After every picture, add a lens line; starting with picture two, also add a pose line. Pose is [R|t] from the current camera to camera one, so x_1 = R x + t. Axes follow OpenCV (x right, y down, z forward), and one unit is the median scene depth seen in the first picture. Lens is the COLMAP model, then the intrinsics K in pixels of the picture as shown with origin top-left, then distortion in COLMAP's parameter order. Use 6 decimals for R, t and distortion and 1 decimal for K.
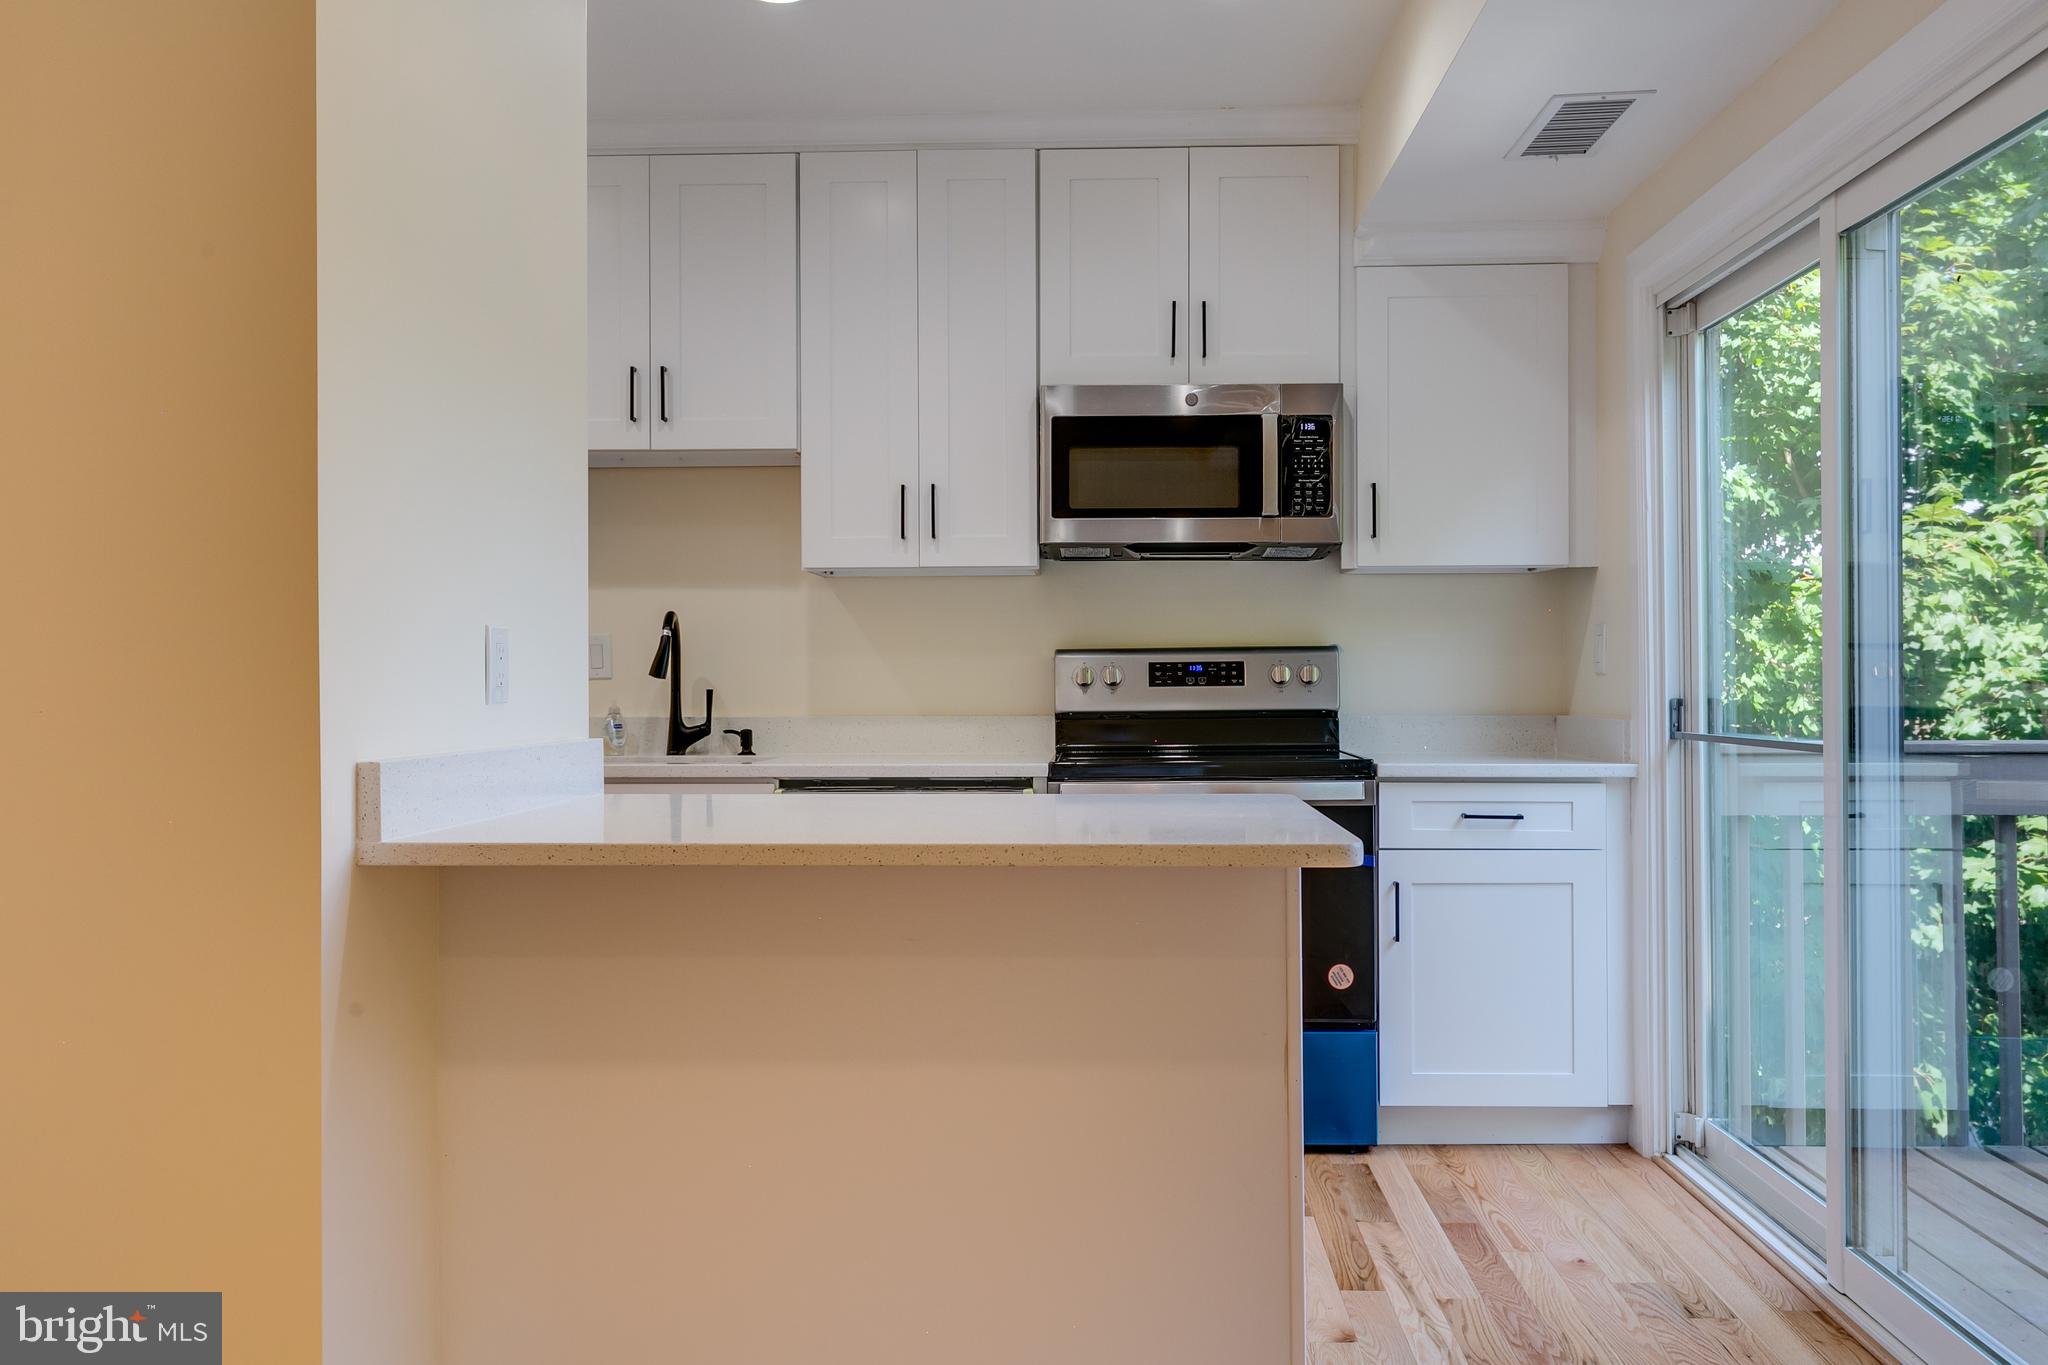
lens RADIAL K [[1674.4, 0, 1024.5], [0, 1674.4, 668.5], [0, 0, 1]] dist [-0.000341, 0.003155]
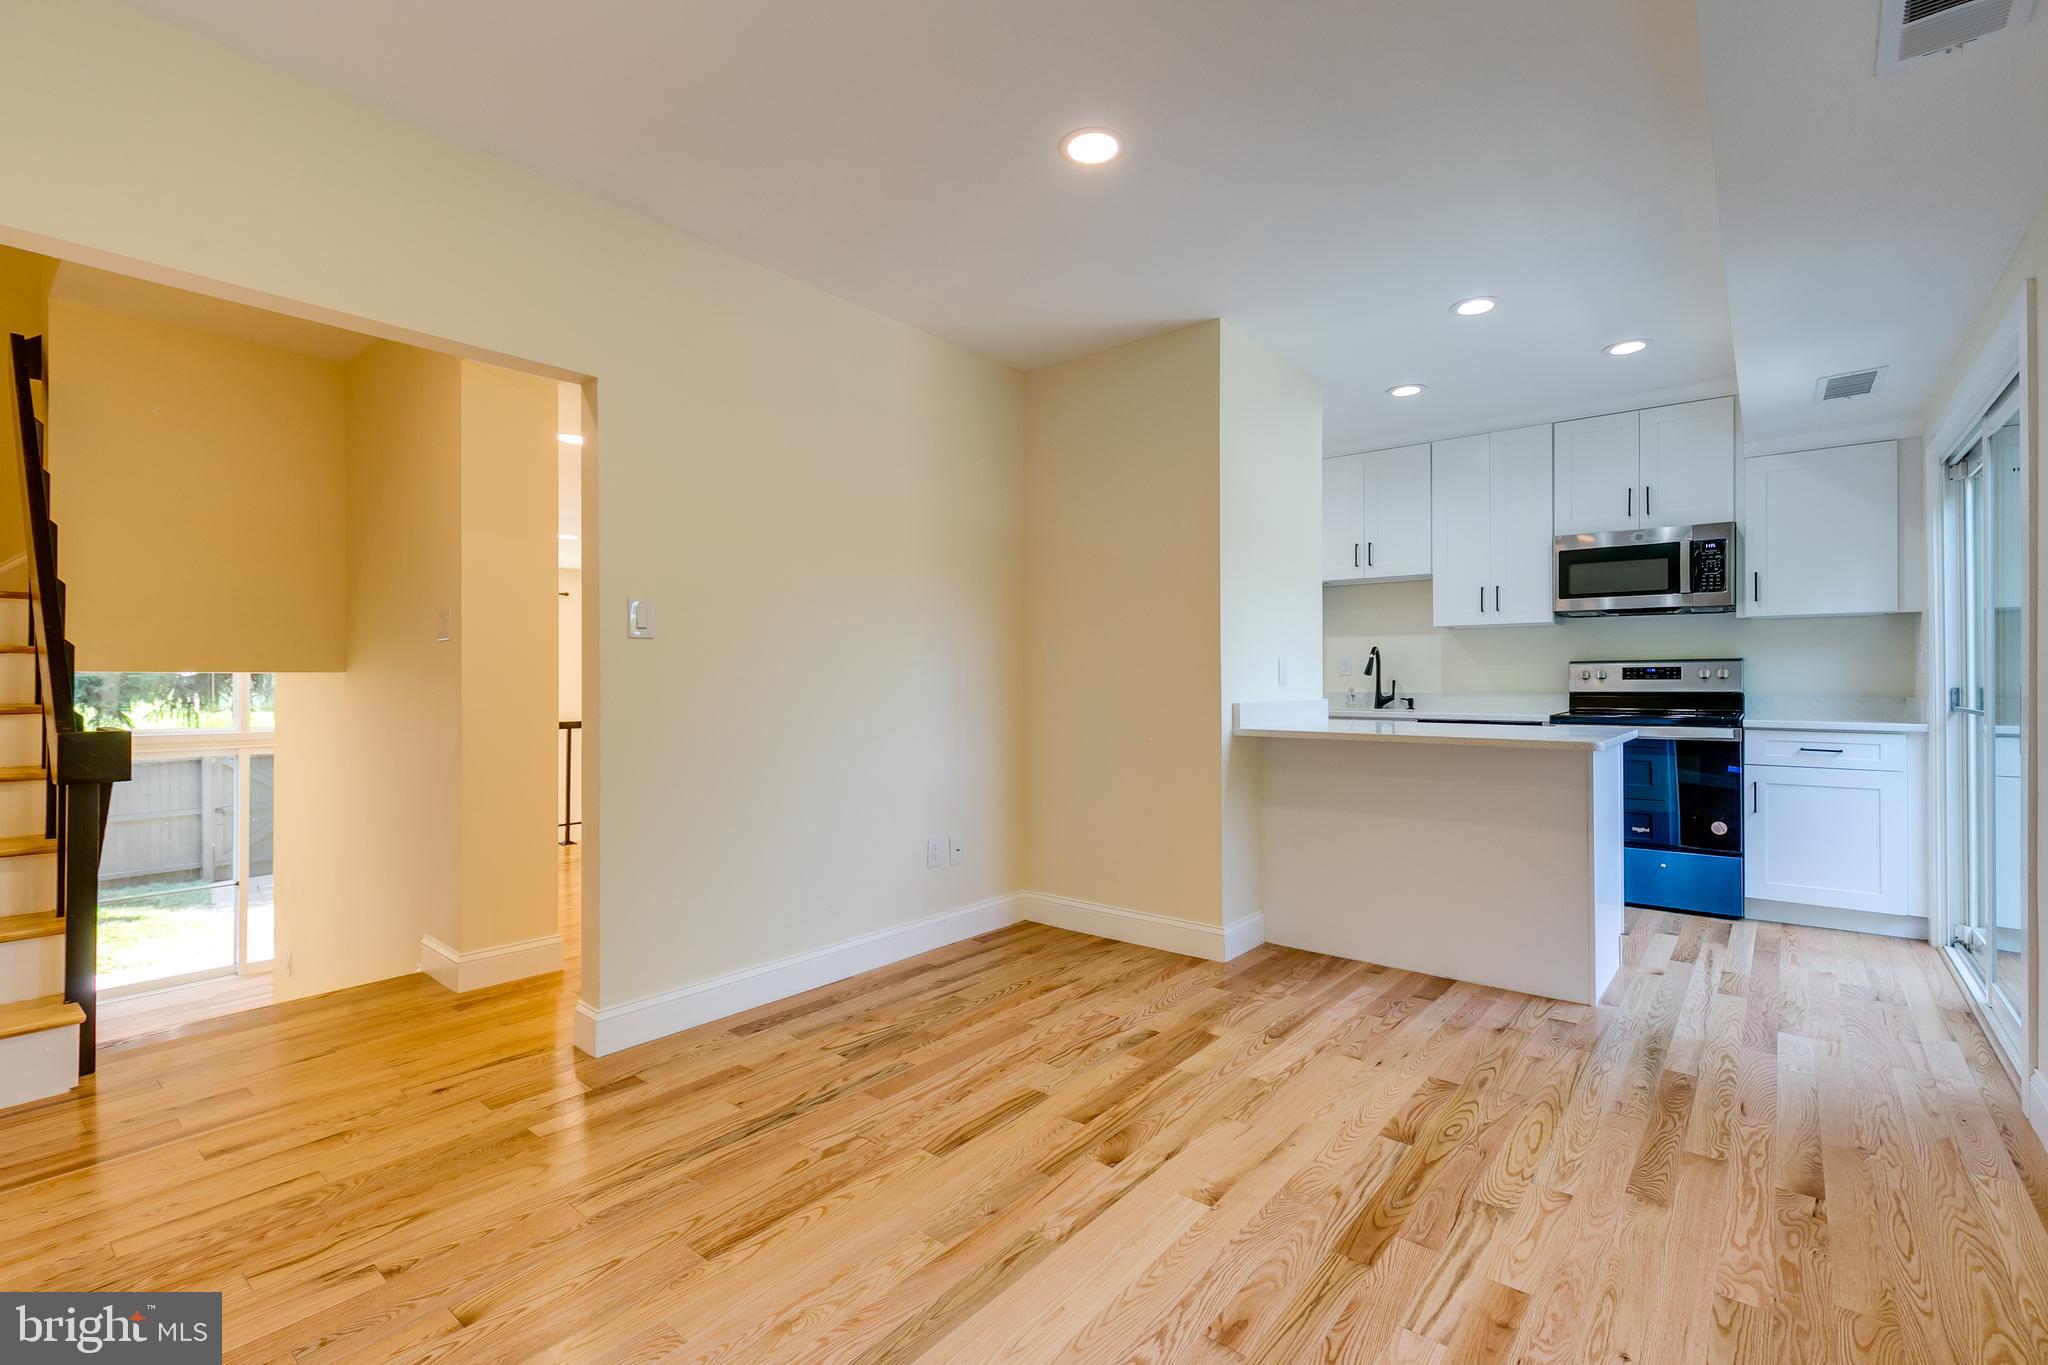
lens RADIAL K [[913.6, 0, 1031.6], [0, 913.6, 677.4], [0, 0, 1]] dist [0.008993, -0.002689]
pose [[0.805565, 0.002705, -0.592502, 0.163055], [0.003986, 0.999942, 0.009984, -0.005781], [0.592495, -0.010404, 0.805507, -0.315321]]
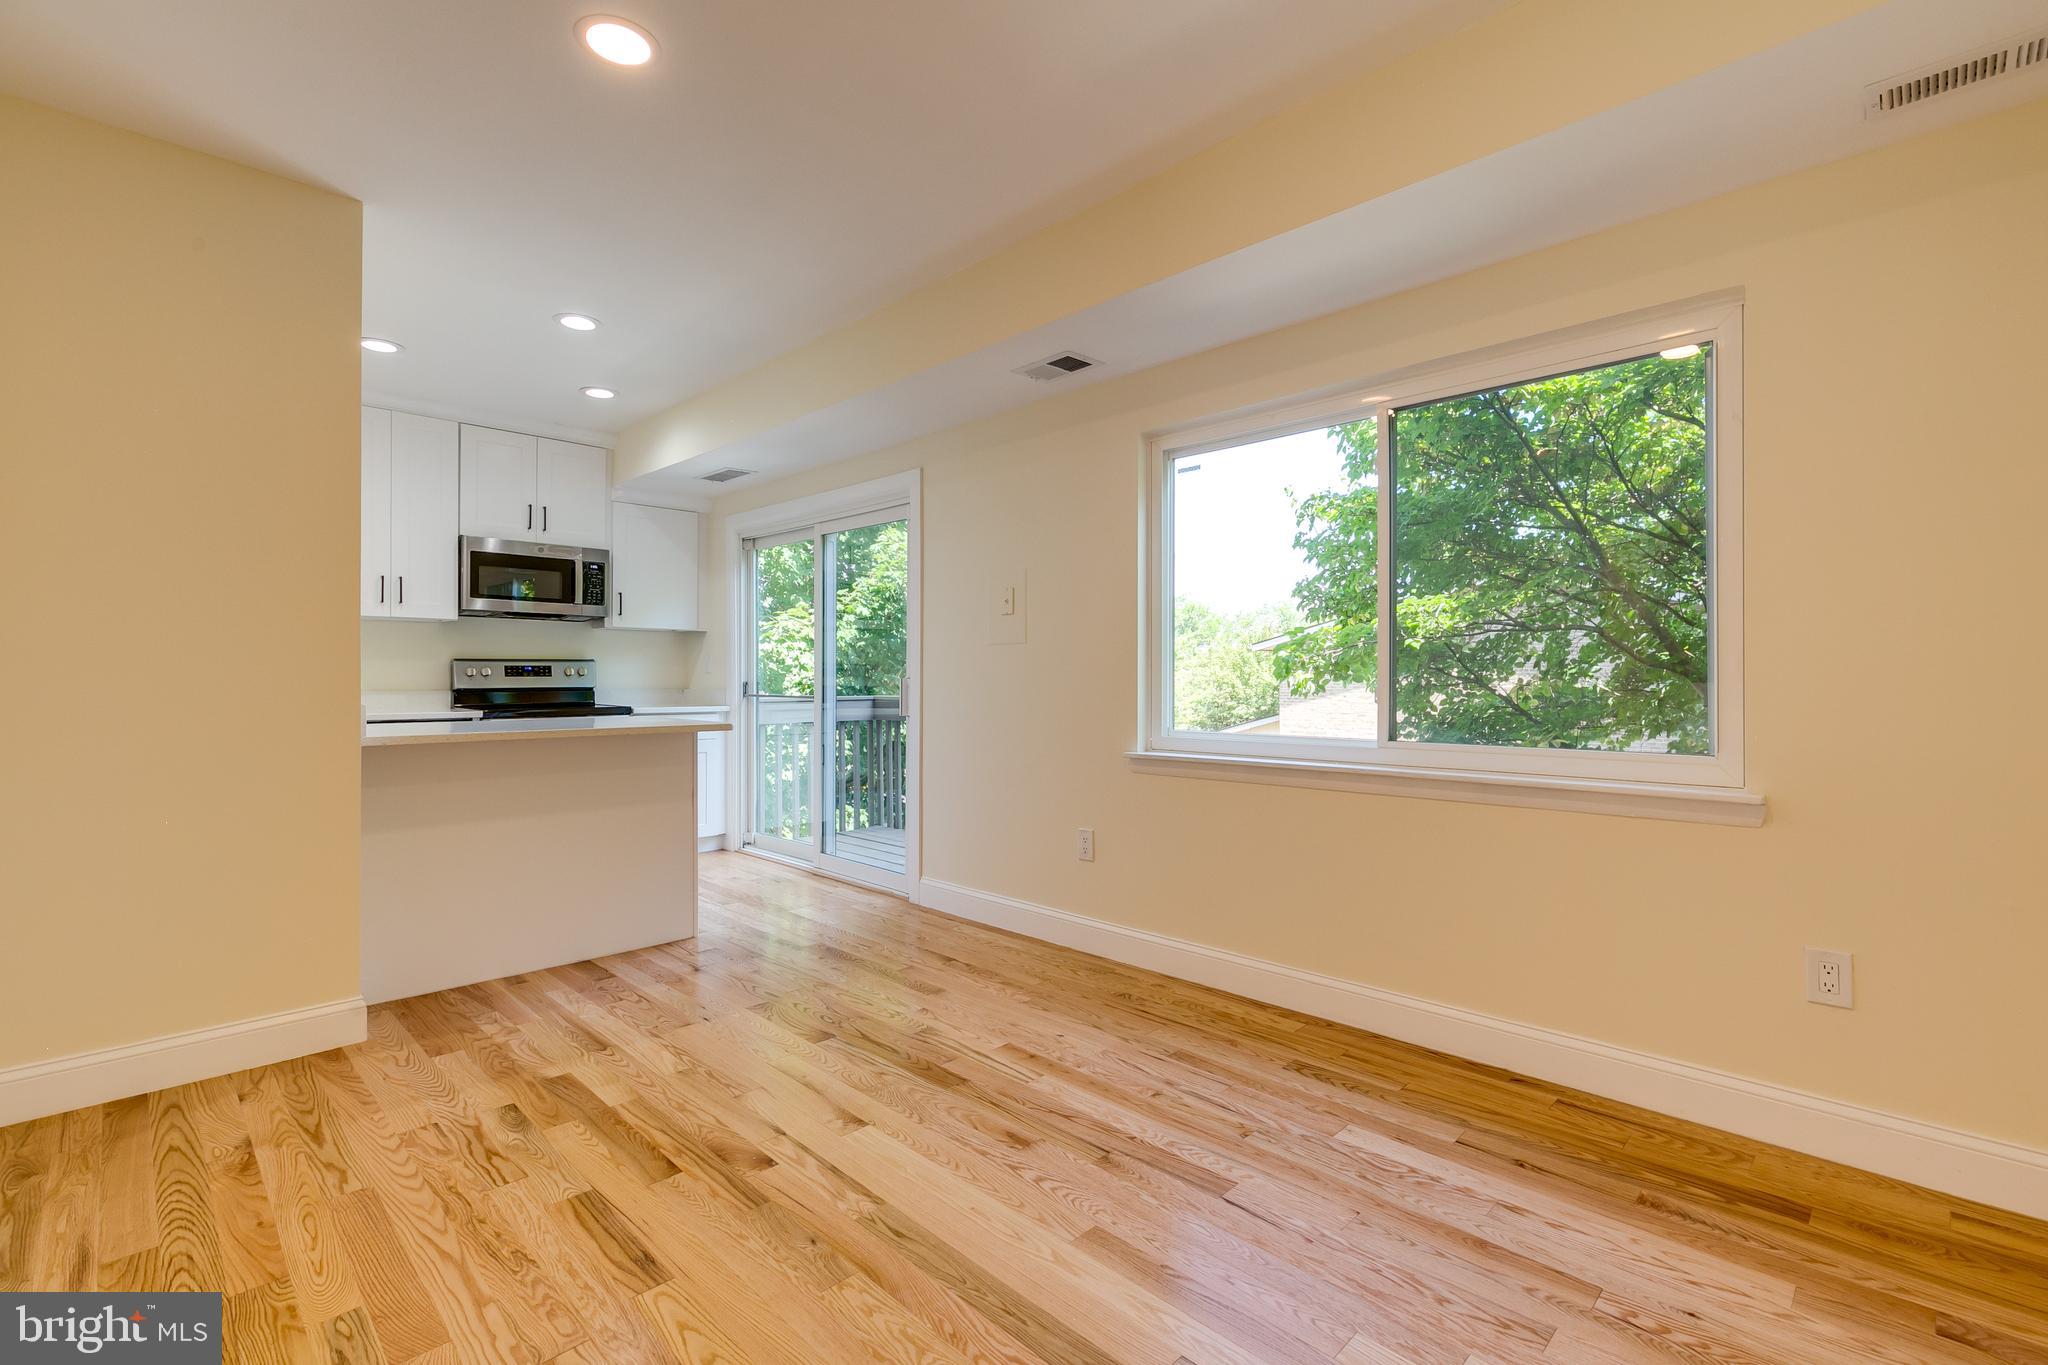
lens RADIAL K [[913.6, 0, 1033.3], [0, 913.6, 683.4], [0, 0, 1]] dist [0.008993, -0.002689]
pose [[0.665824, 0.000568, 0.746108, -0.375547], [-0.011299, 0.999893, 0.009322, 0.000760], [-0.746023, -0.014637, 0.665759, -0.318323]]
